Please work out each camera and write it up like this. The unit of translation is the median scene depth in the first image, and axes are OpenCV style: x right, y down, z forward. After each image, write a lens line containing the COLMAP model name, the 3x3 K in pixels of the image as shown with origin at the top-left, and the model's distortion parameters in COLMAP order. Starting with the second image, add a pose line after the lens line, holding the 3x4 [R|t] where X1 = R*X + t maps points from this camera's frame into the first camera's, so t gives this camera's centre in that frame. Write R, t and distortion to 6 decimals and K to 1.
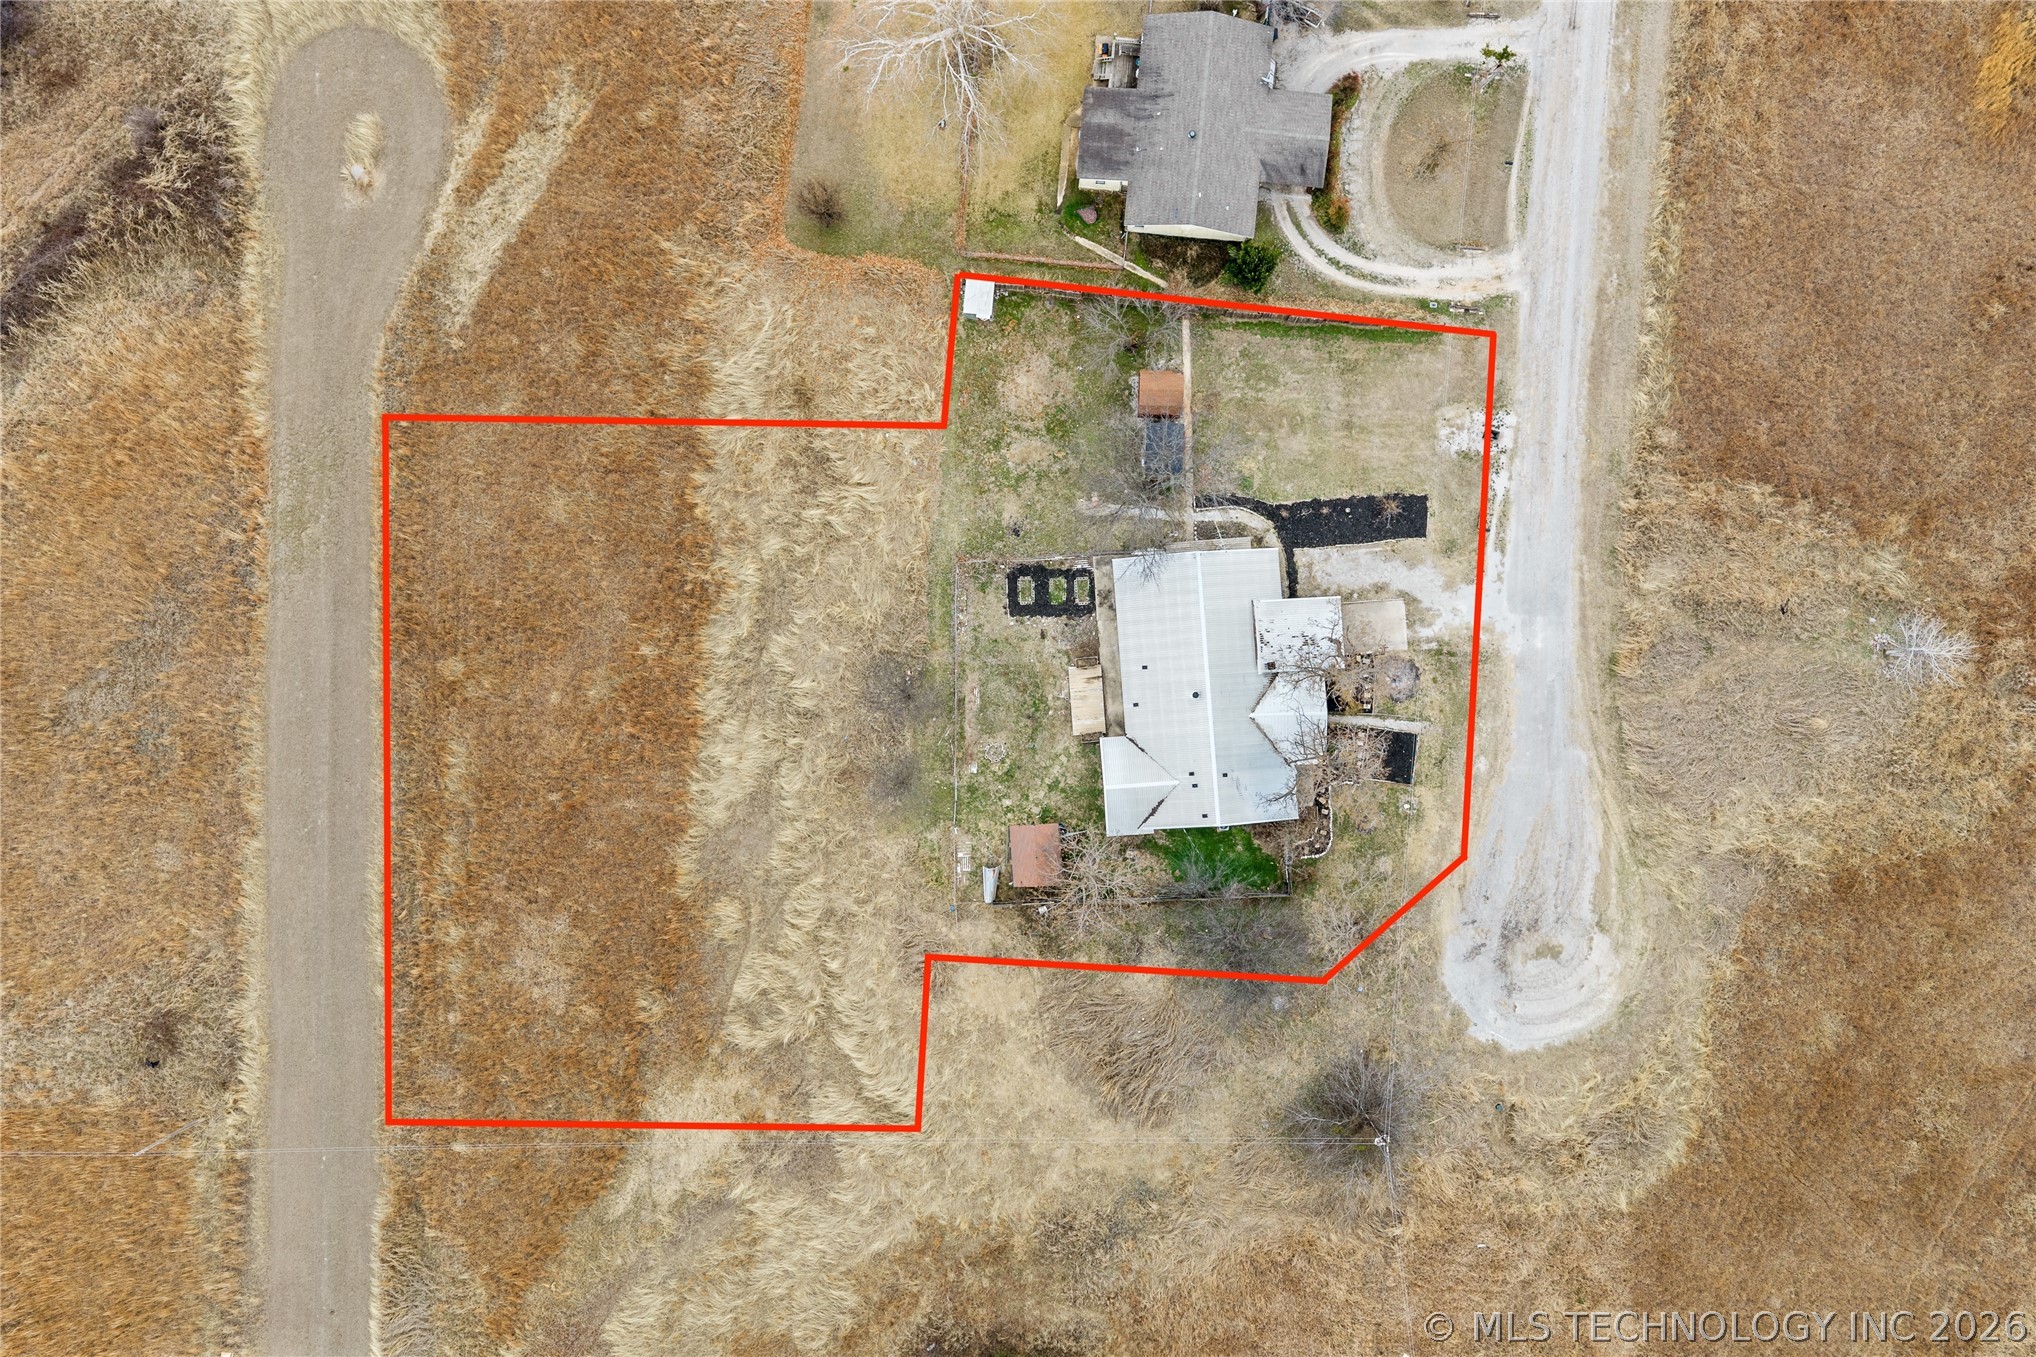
lens RADIAL K [[1718.5, 0, 1018.0], [0, 1718.5, 678.5], [0, 0, 1]] dist [-0.002560, -0.004805]
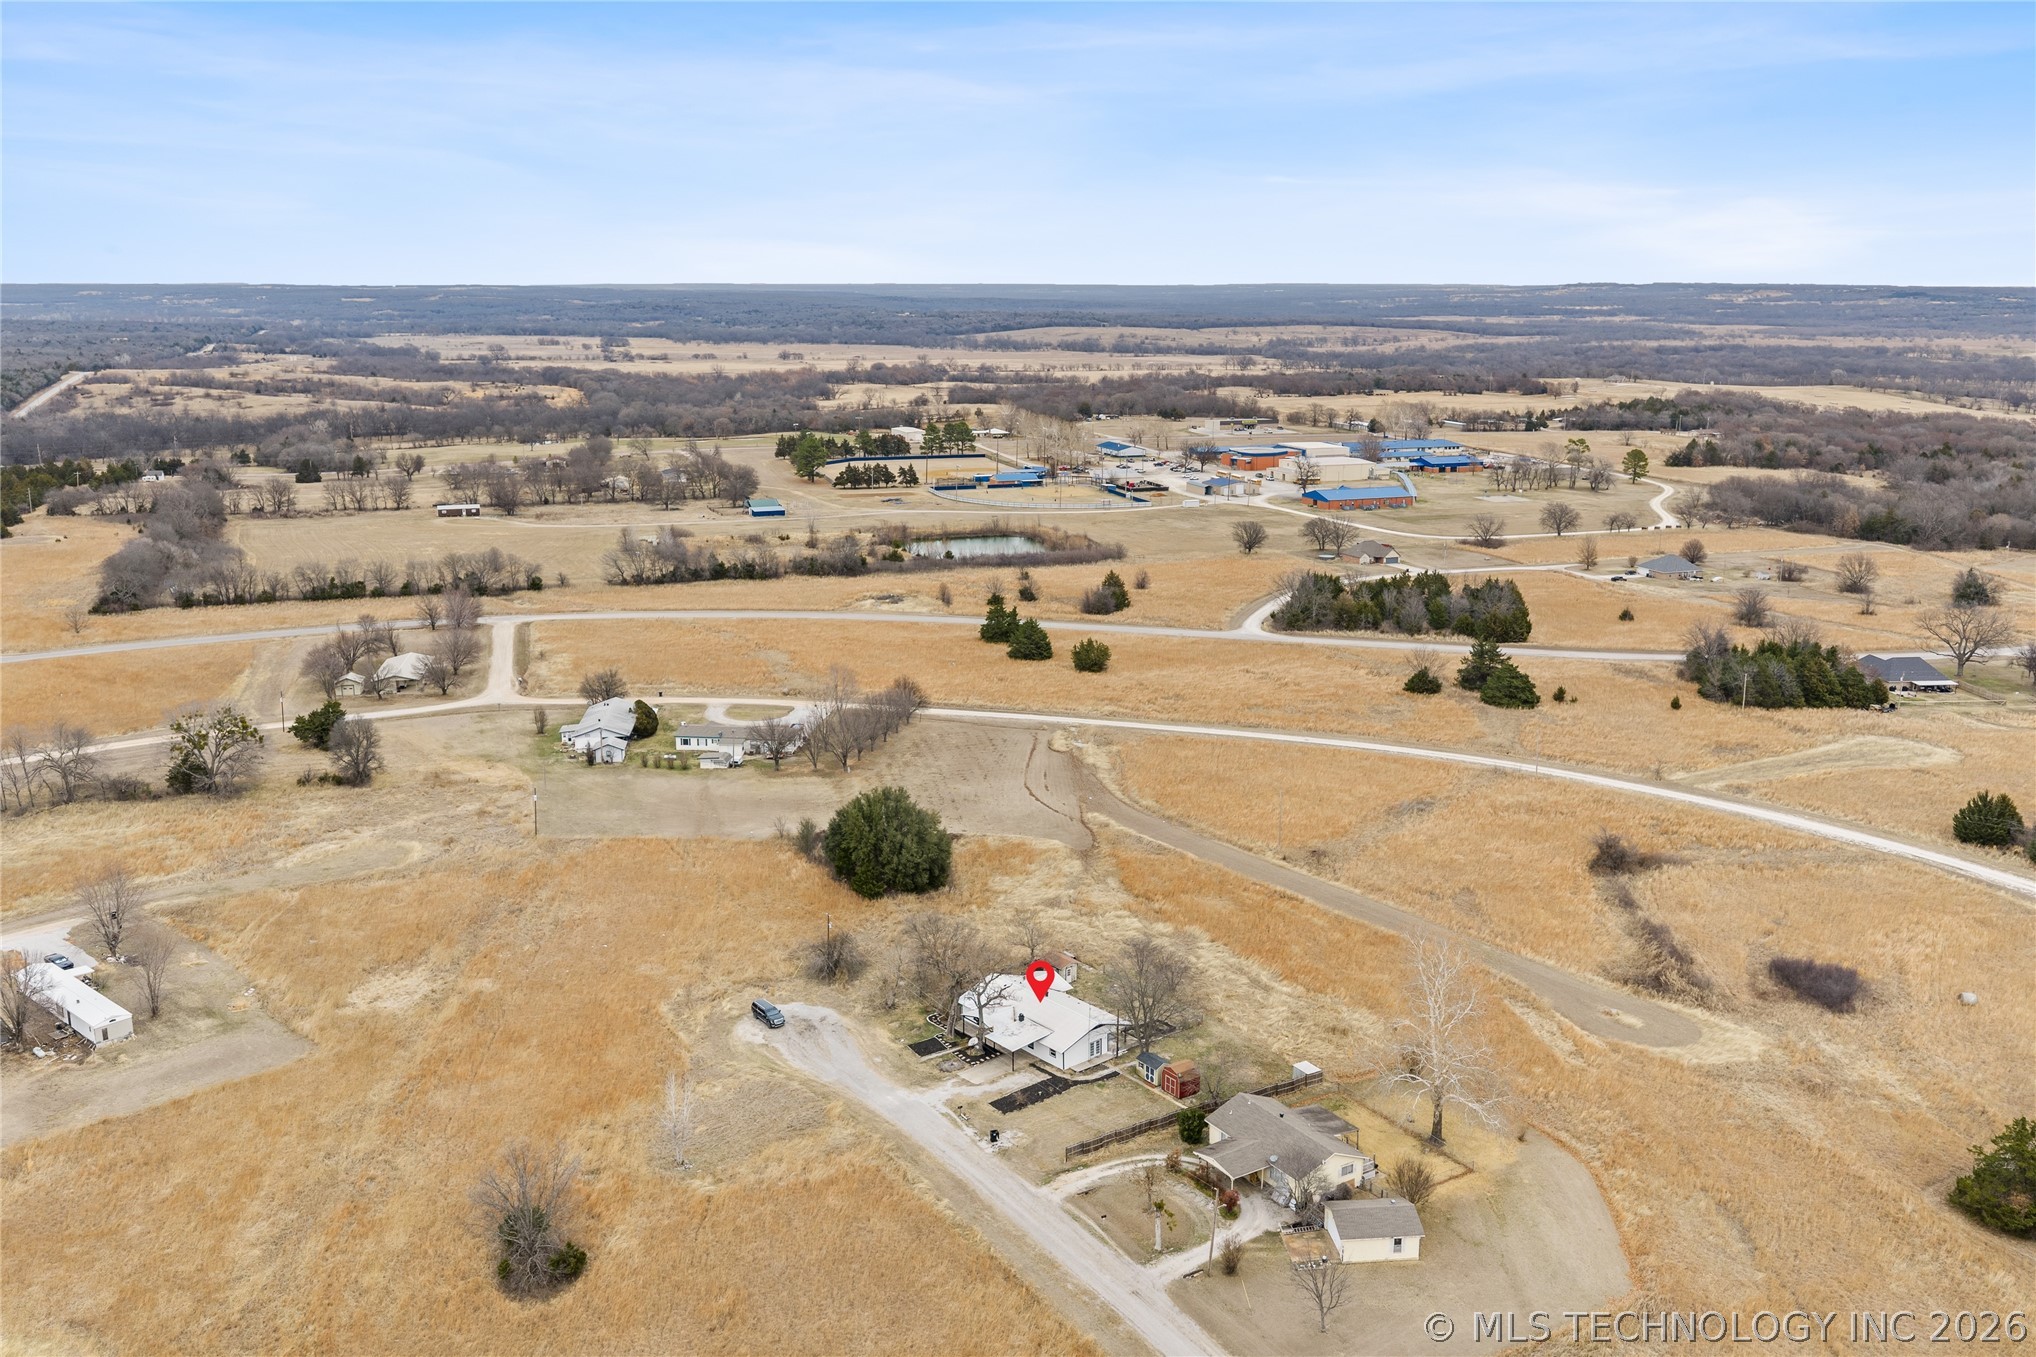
lens RADIAL K [[1718.5, 0, 1018.0], [0, 1718.5, 678.5], [0, 0, 1]] dist [-0.002560, -0.004805]
pose [[-0.797476, 0.127028, -0.589828, 1.070269], [-0.603243, -0.149381, 0.783443, -1.240640], [0.011410, 0.980586, 0.195757, 0.329945]]
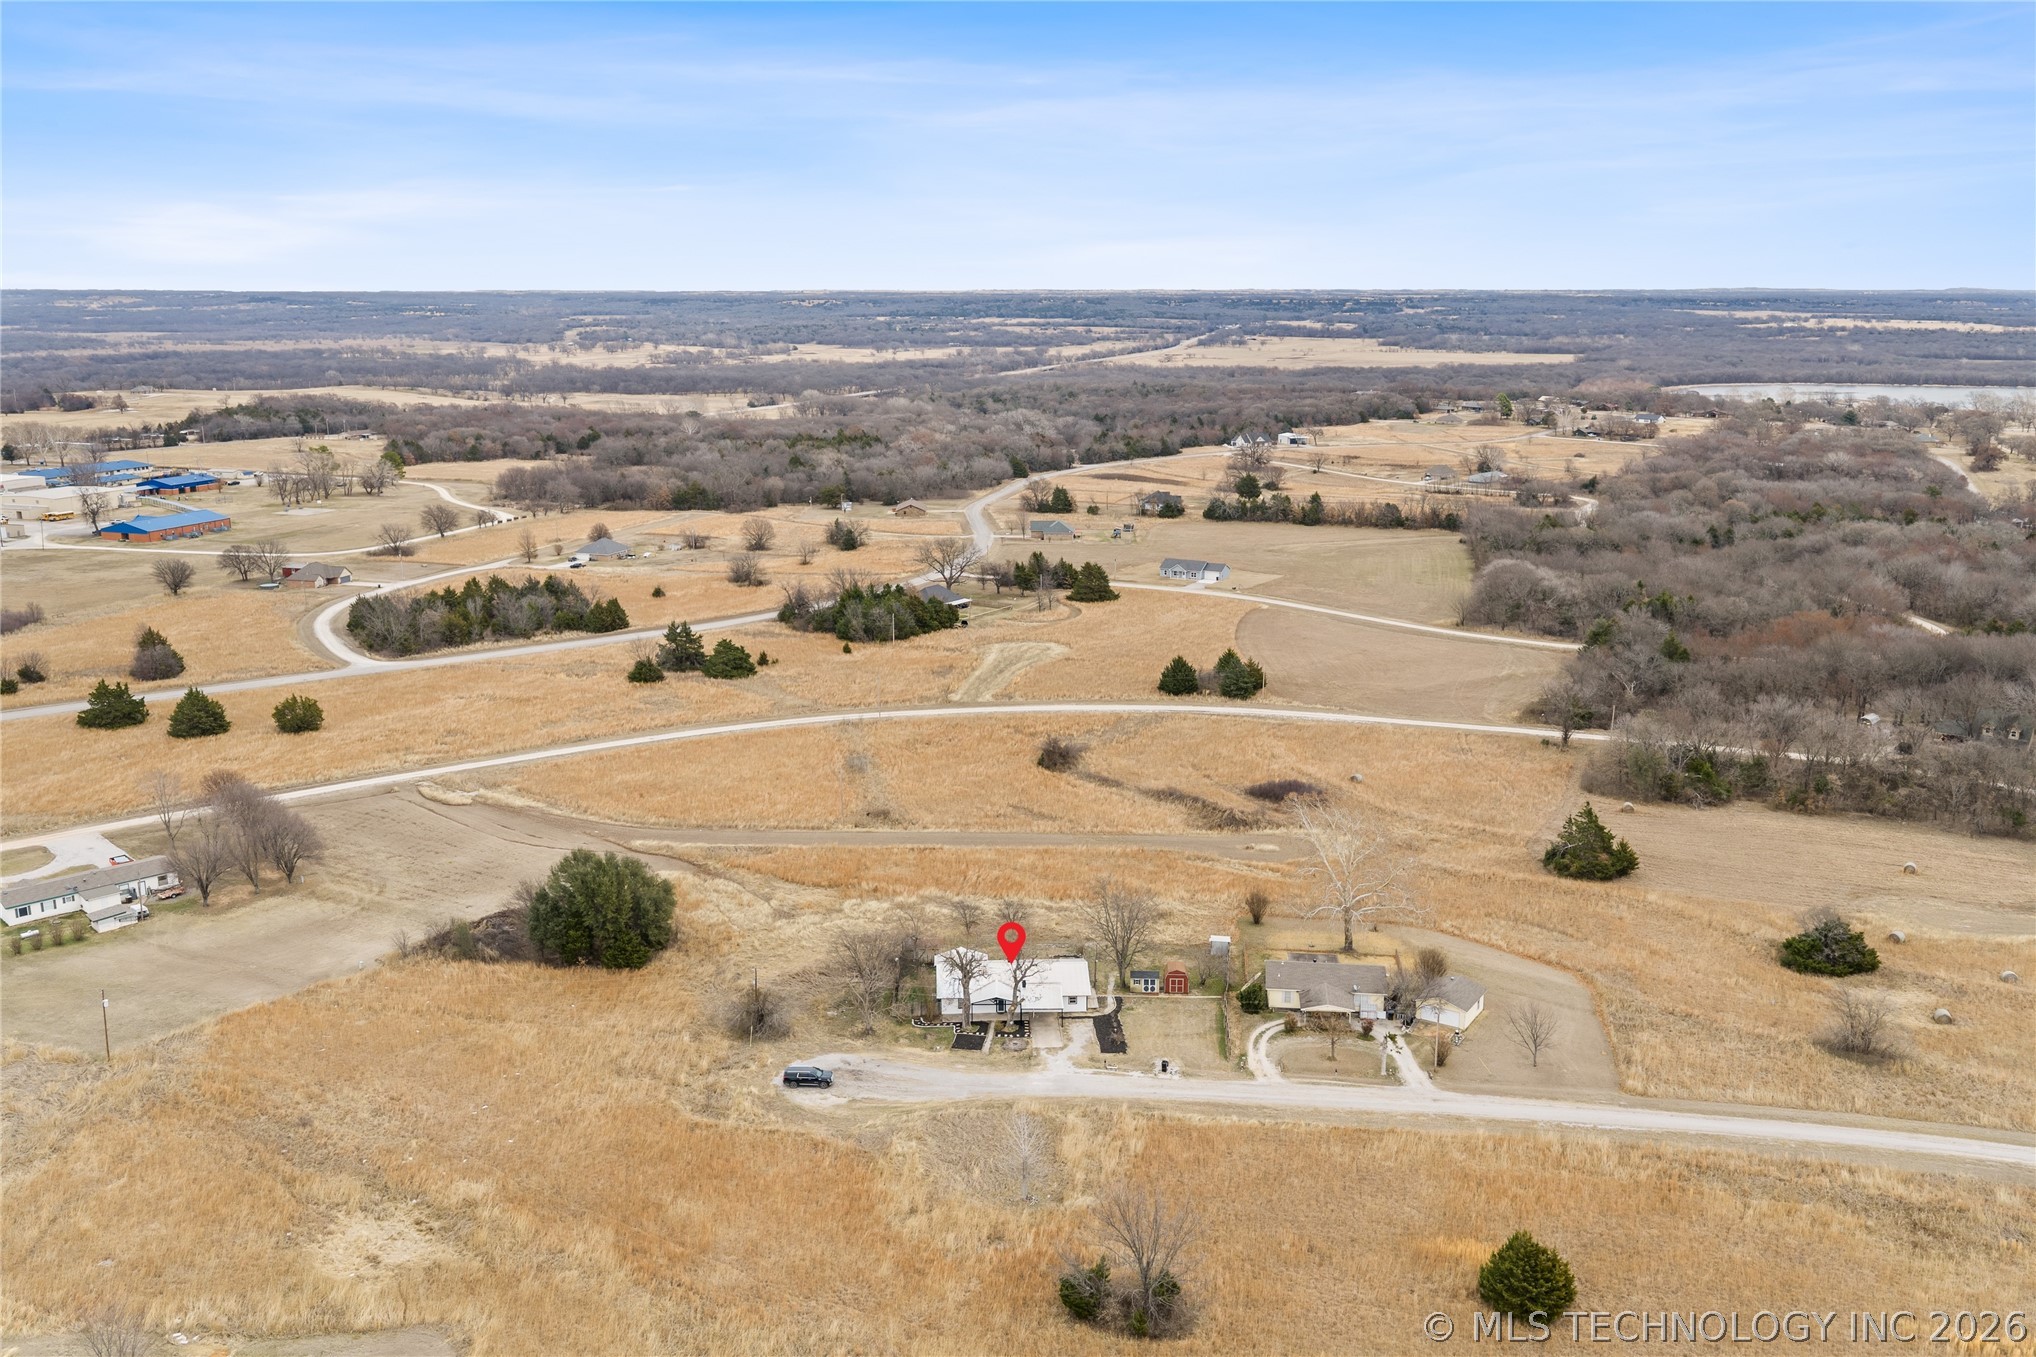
lens RADIAL K [[1682.7, 0, 1018.0], [0, 1682.7, 678.5], [0, 0, 1]] dist [0.003455, 0.001199]
pose [[-0.021010, 0.218271, -0.975662, 1.721563], [-0.999235, 0.027606, 0.027693, -0.052199], [0.032979, 0.975498, 0.217524, 0.300120]]
